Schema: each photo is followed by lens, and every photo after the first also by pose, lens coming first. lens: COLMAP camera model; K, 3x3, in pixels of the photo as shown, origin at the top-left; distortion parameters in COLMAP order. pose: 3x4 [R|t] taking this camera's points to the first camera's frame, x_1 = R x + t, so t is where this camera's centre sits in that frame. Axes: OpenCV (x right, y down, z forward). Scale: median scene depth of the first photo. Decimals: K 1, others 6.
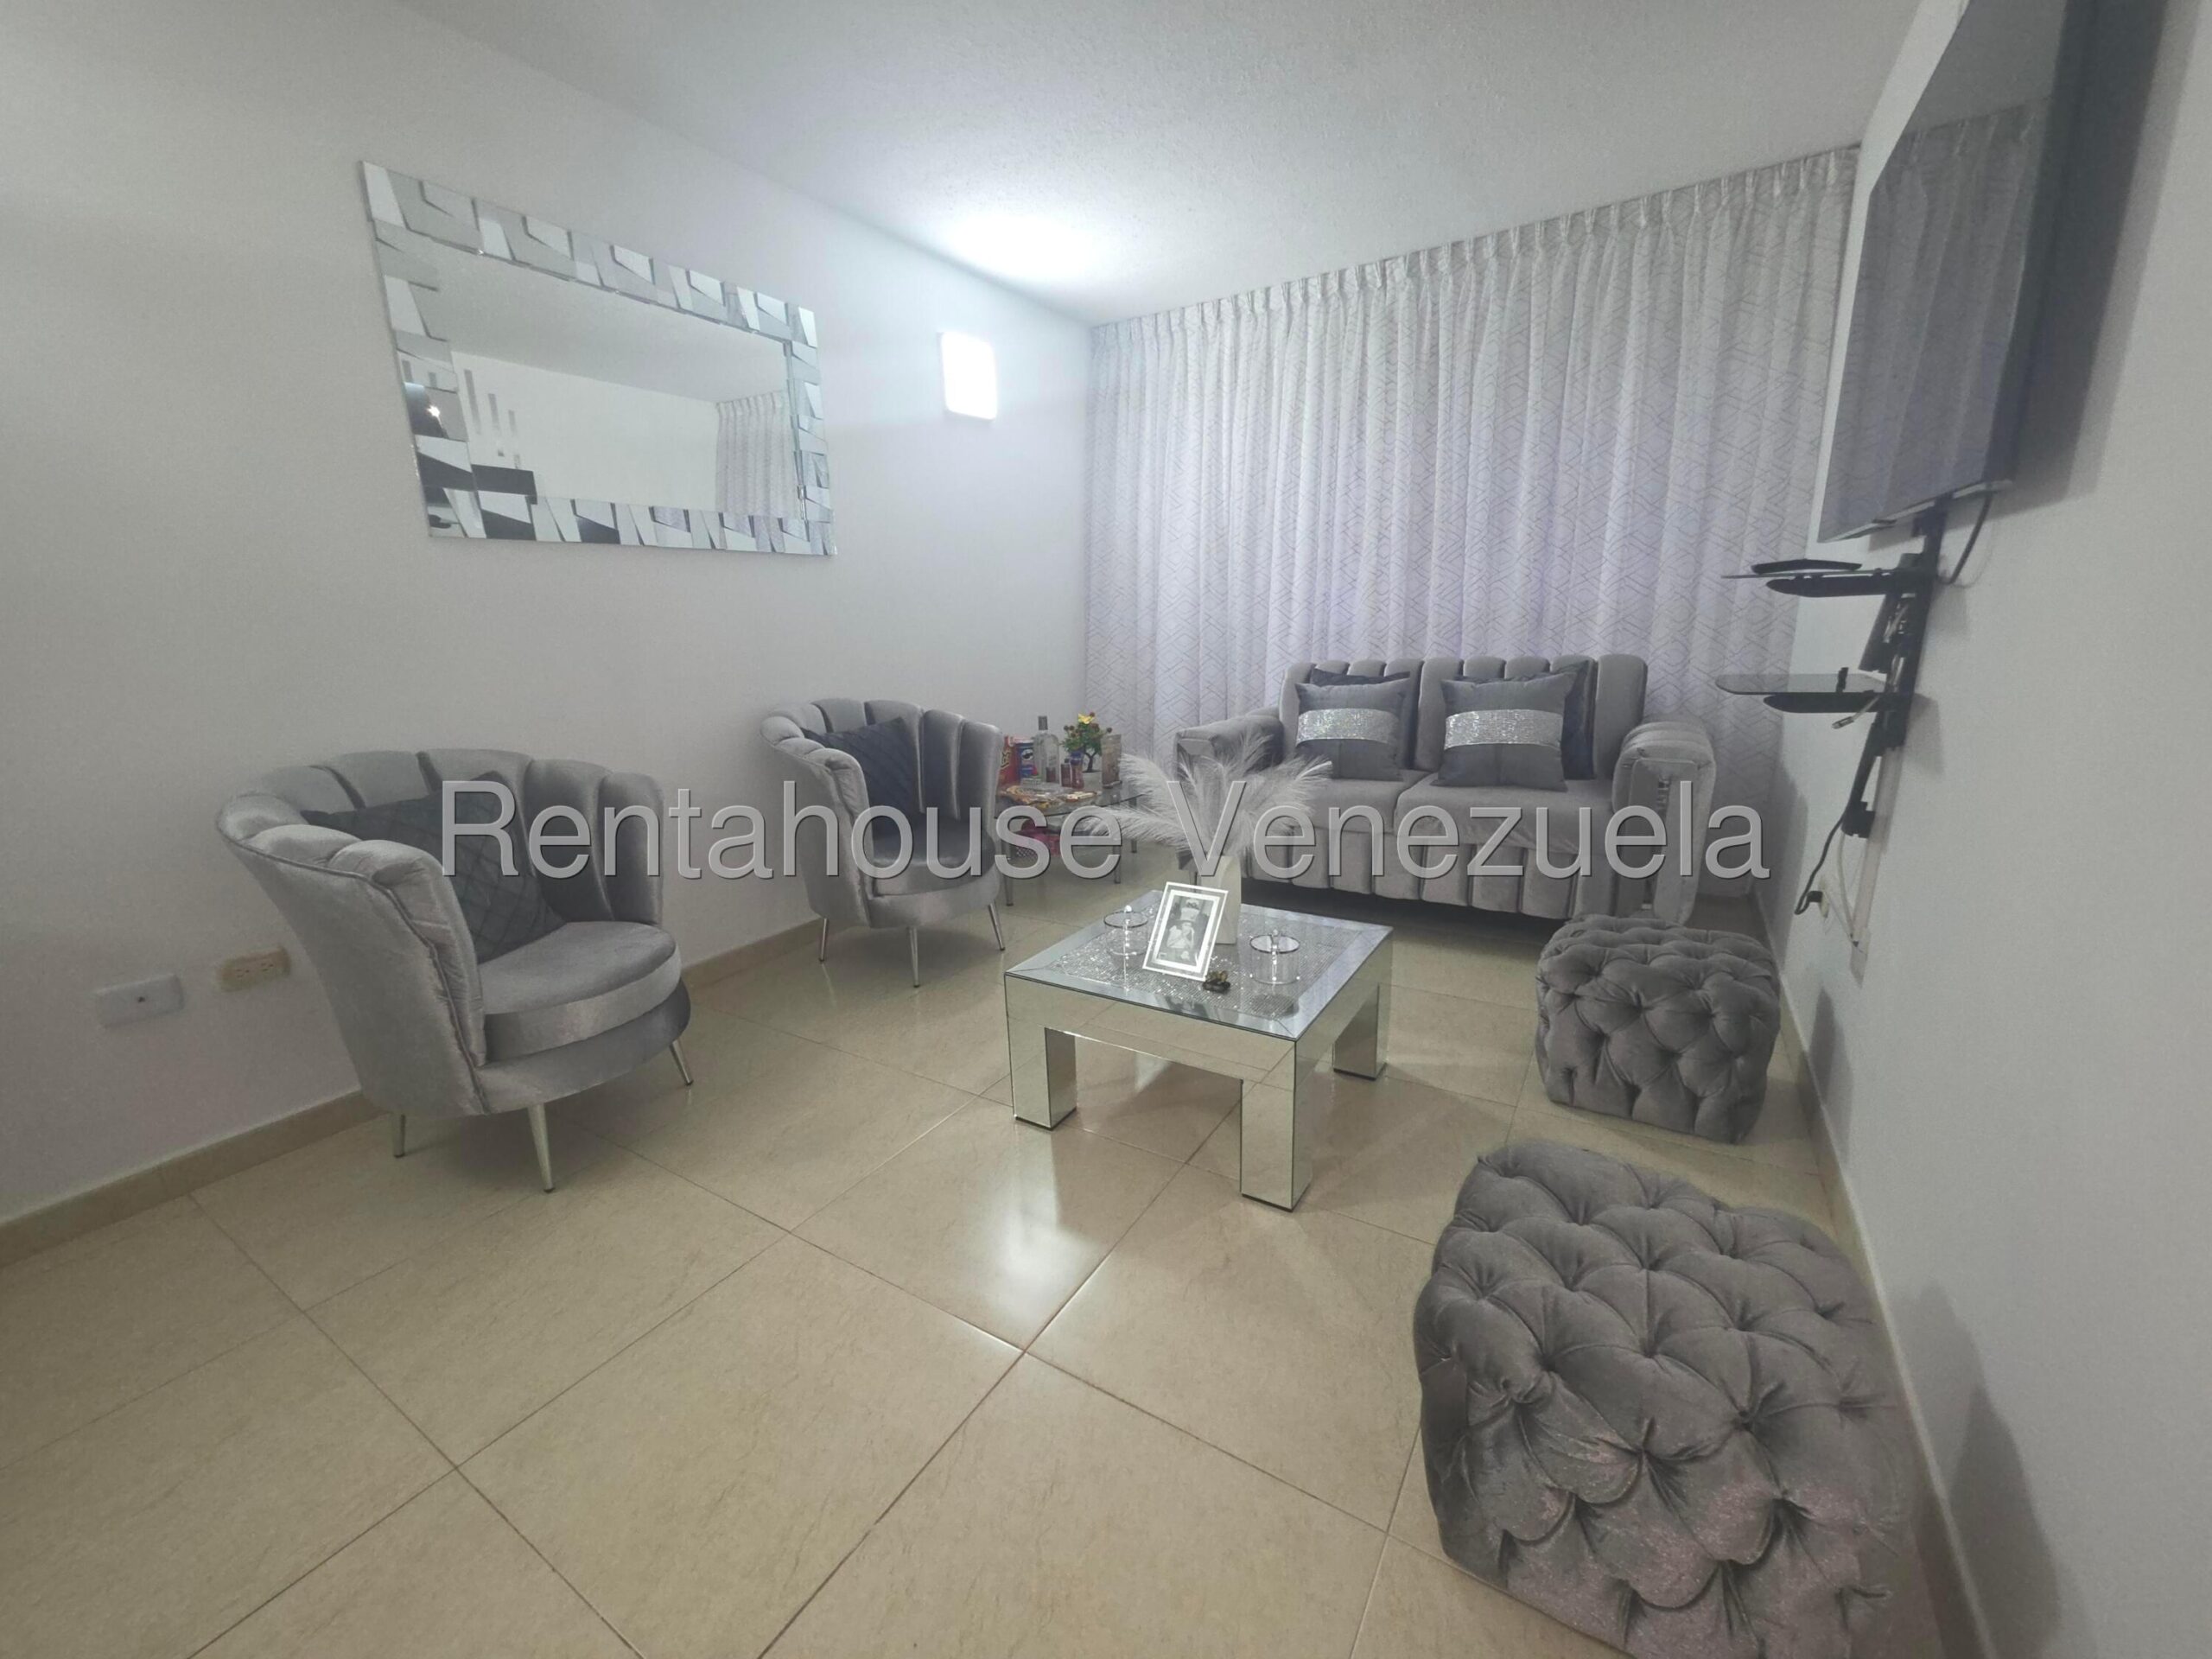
lens RADIAL K [[886.3, 0, 1104.2], [0, 886.3, 831.2], [0, 0, 1]] dist [-0.001226, 0.000532]
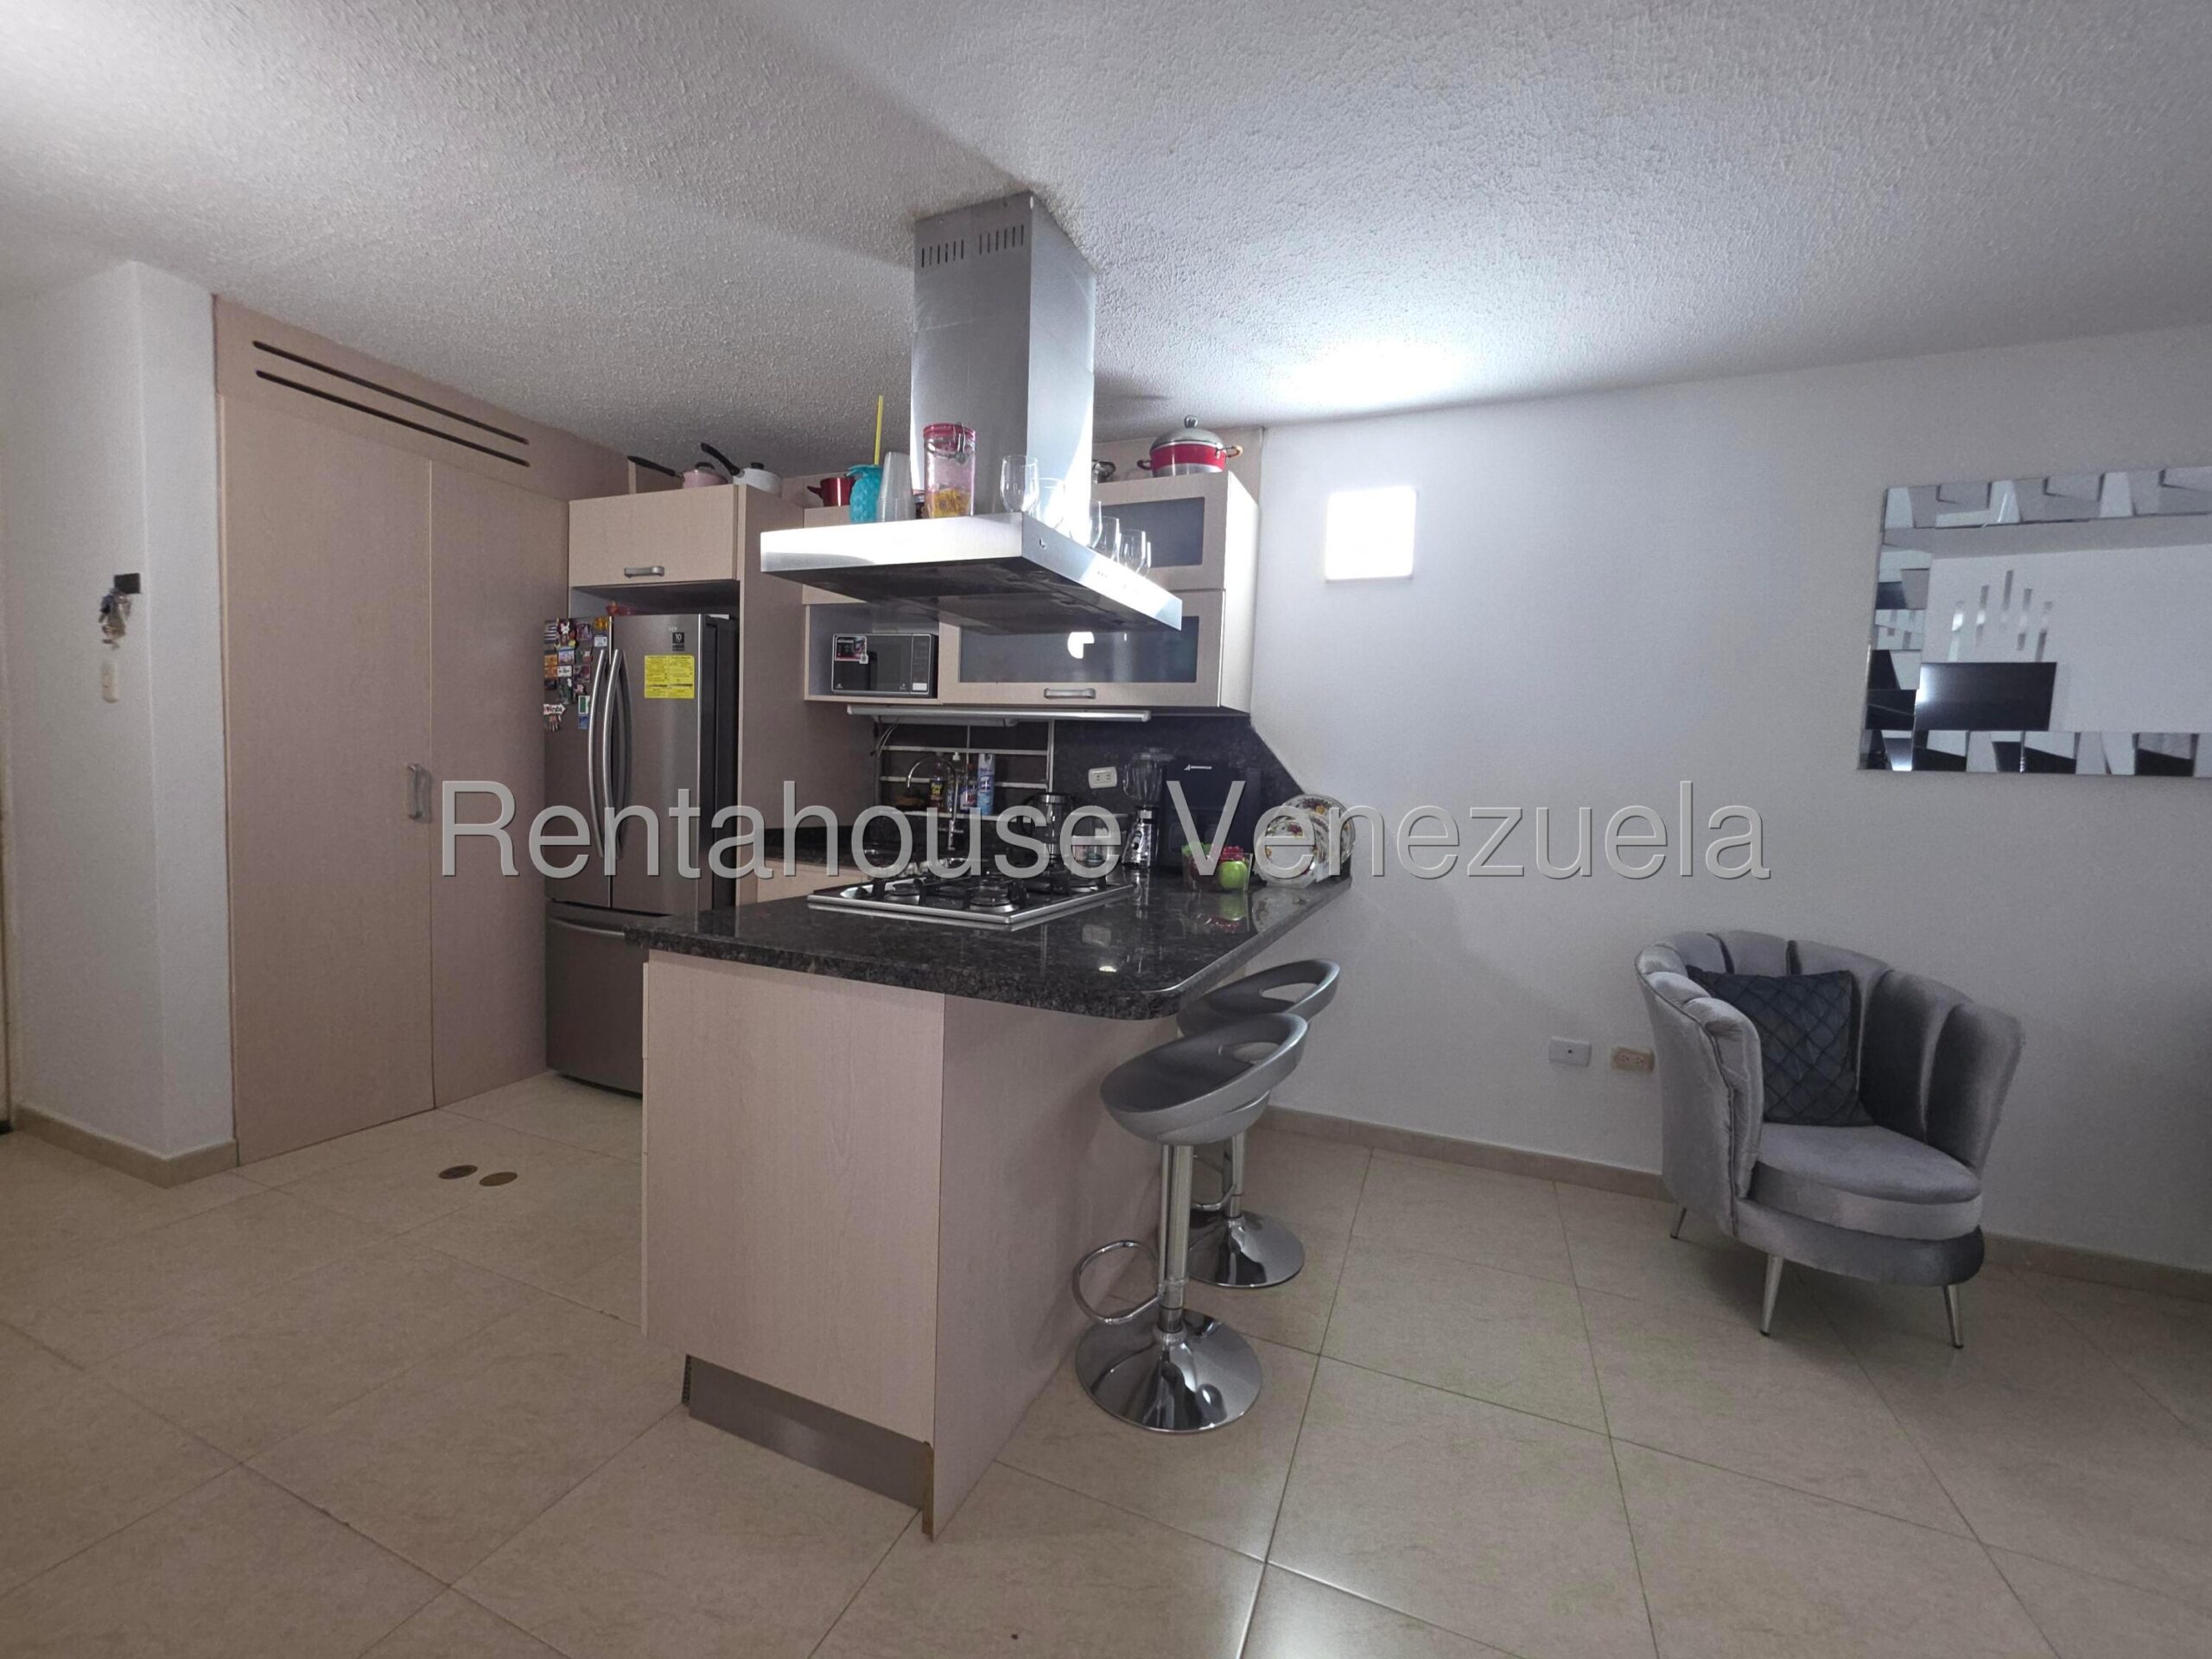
lens RADIAL K [[891.5, 0, 1100.0], [0, 891.5, 829.8], [0, 0, 1]] dist [-0.000142, -0.000198]
pose [[0.164320, 0.102024, -0.981117, 0.189689], [-0.270991, 0.961035, 0.054549, -0.032092], [0.948453, 0.256911, 0.185564, -0.126490]]
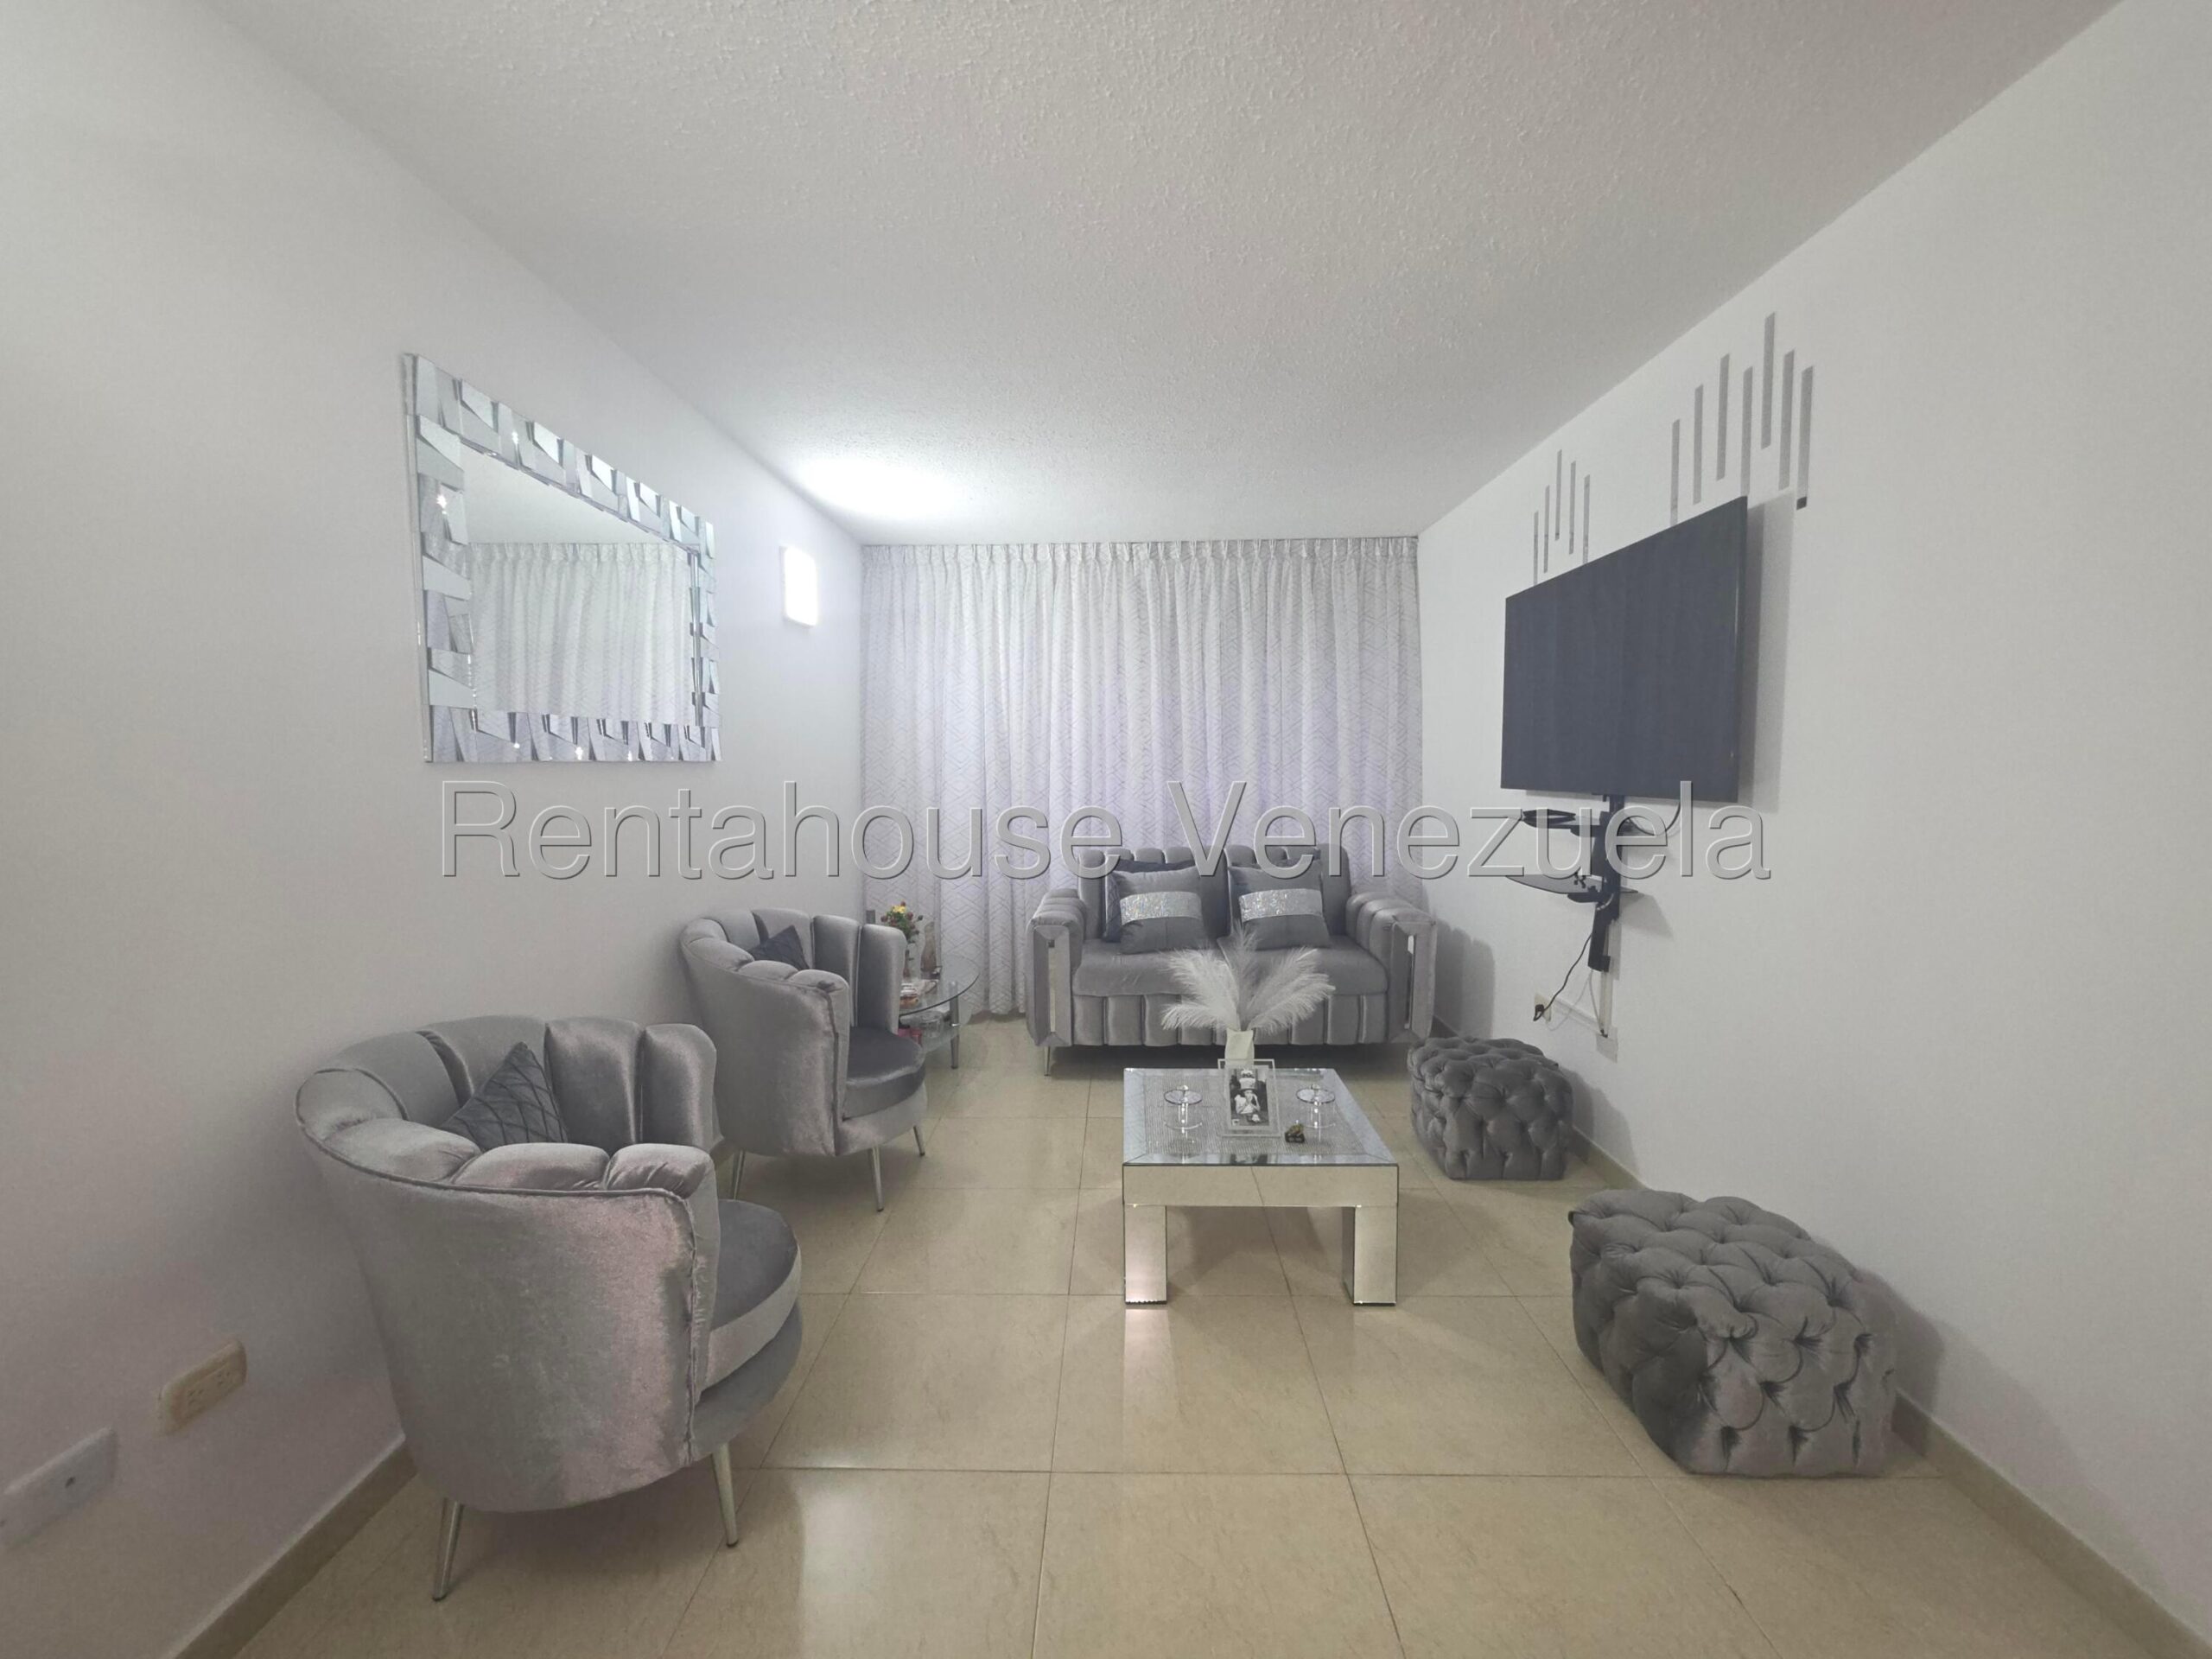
lens RADIAL K [[886.8, 0, 1106.0], [0, 886.8, 829.5], [0, 0, 1]] dist [-0.000777, -0.000004]
pose [[0.857934, -0.015034, 0.513540, -0.472397], [0.101620, 0.984789, -0.140938, -0.067565], [-0.503610, 0.173101, 0.846412, -0.002941]]
